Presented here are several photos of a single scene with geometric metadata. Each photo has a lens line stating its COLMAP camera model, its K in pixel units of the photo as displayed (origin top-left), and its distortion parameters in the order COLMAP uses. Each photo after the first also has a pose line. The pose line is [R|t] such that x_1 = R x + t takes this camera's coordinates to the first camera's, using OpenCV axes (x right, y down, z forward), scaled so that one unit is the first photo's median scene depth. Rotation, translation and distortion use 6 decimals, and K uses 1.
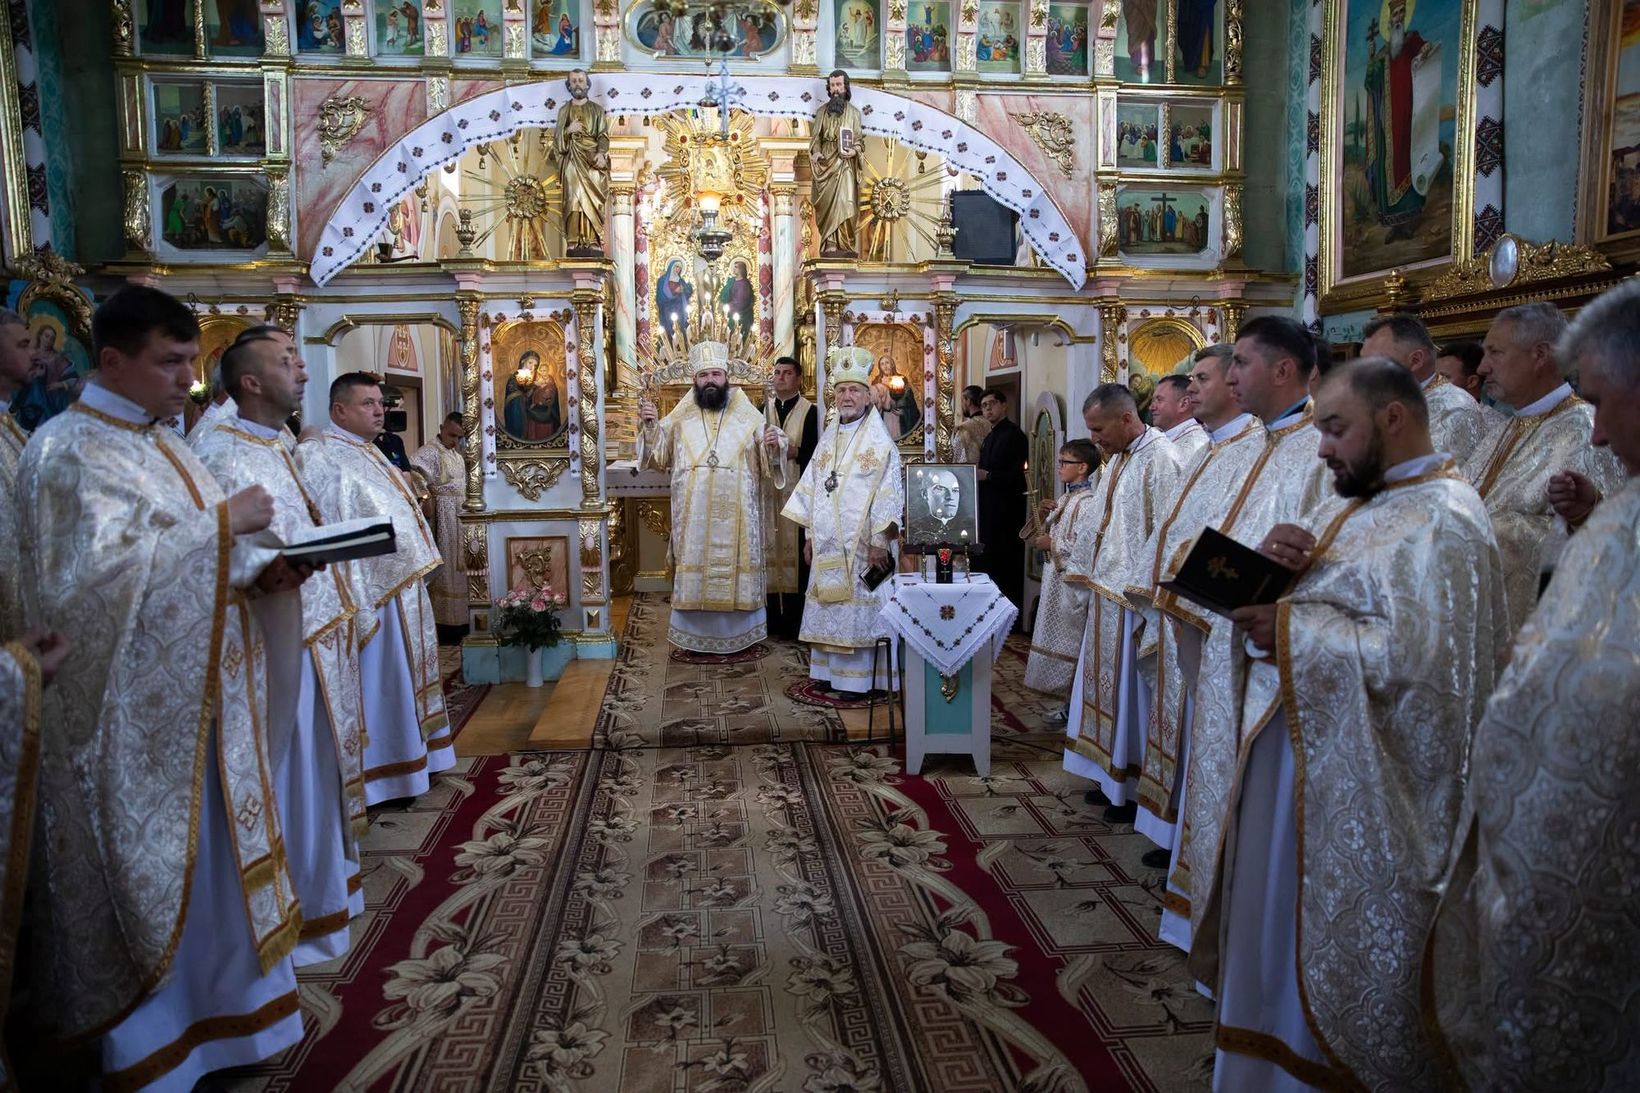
lens RADIAL K [[1359.5, 0, 854.9], [0, 1359.5, 596.8], [0, 0, 1]] dist [-0.129956, 0.137080]
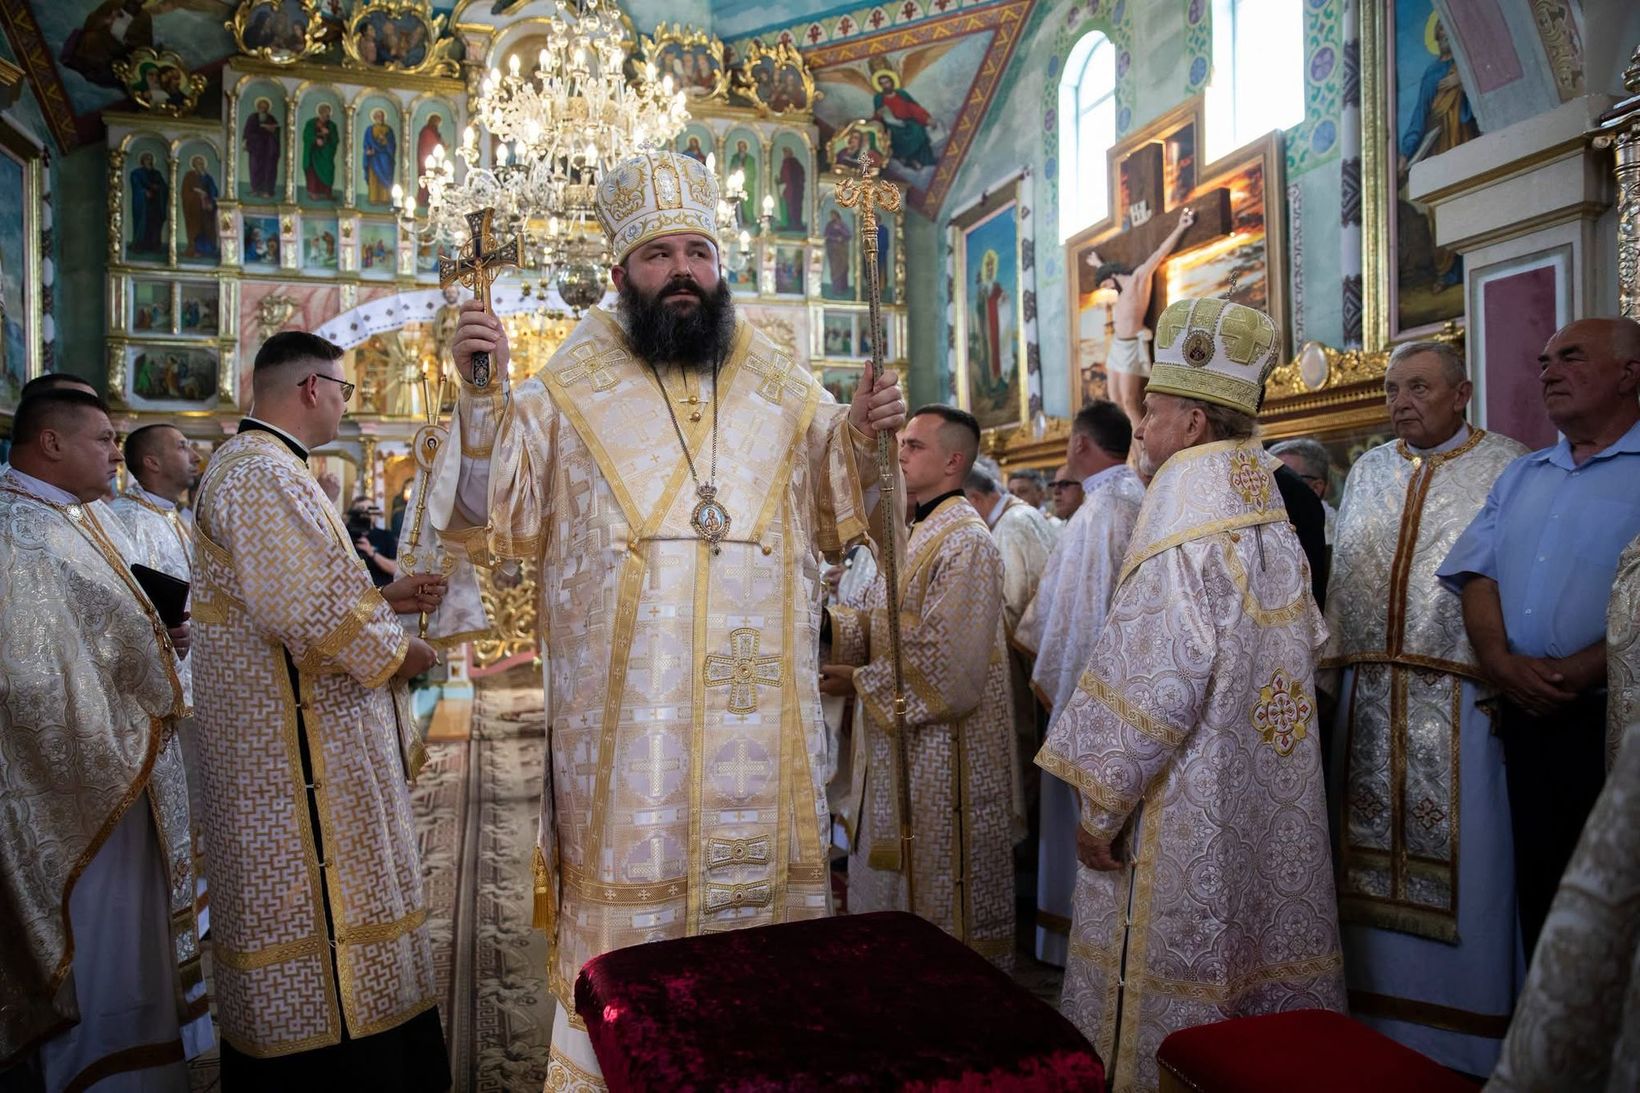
lens RADIAL K [[1359.5, 0, 854.9], [0, 1359.5, 596.8], [0, 0, 1]] dist [-0.129956, 0.137080]
pose [[0.987620, -0.004728, 0.156796, -0.005334], [0.019283, 0.995624, -0.091437, 0.079399], [-0.155678, 0.093328, 0.983389, -0.445923]]
